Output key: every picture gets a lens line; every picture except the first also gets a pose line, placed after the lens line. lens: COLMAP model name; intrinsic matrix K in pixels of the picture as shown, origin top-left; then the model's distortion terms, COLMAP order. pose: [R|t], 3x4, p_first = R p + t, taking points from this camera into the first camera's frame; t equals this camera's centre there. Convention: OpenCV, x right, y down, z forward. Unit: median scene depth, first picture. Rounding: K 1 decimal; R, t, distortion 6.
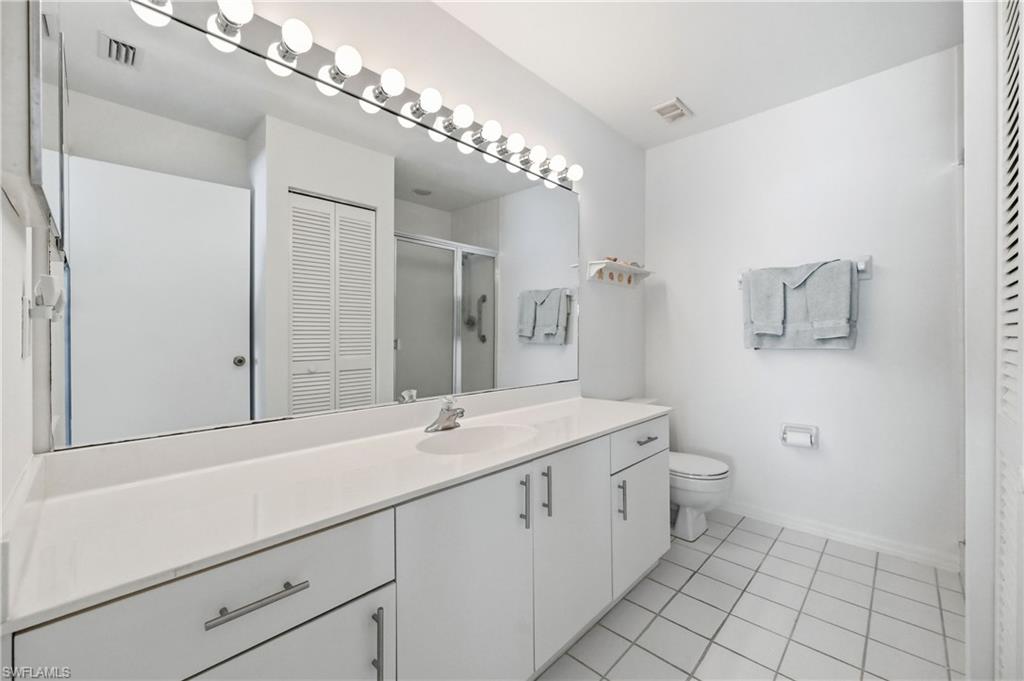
lens RADIAL K [[408.8, 0, 511.0], [0, 408.8, 335.3], [0, 0, 1]] dist [0.001380, 0.000143]
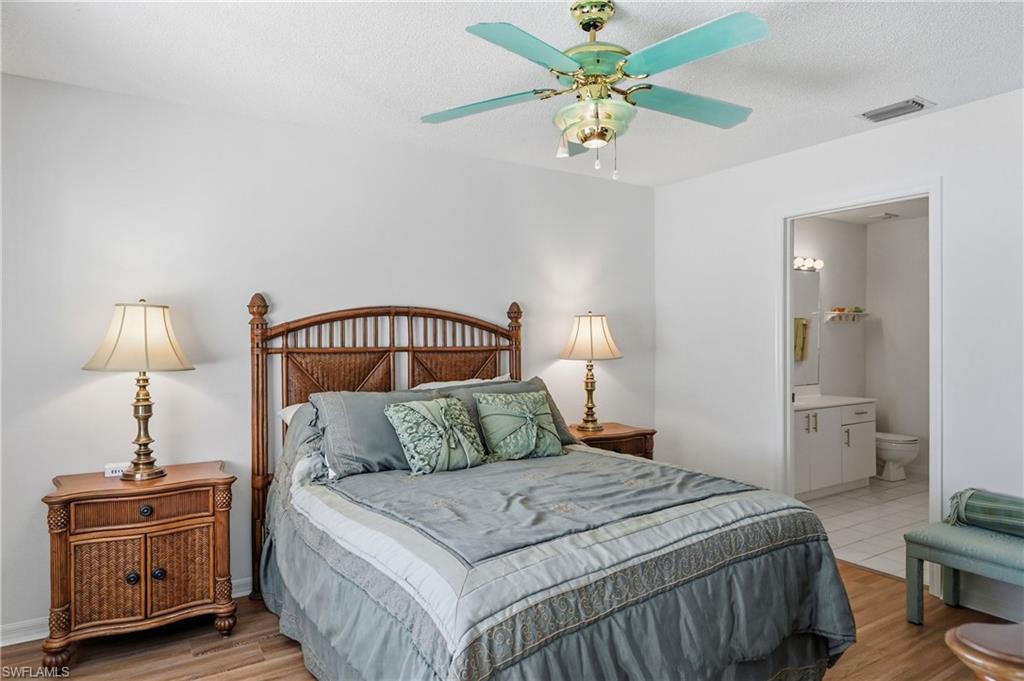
lens RADIAL K [[626.6, 0, 514.8], [0, 626.6, 330.0], [0, 0, 1]] dist [0.001911, -0.000843]
pose [[0.974210, 0.003607, -0.225614, -0.444813], [-0.004766, 0.999978, -0.004594, -0.090283], [0.225593, 0.005551, 0.974206, -1.682359]]
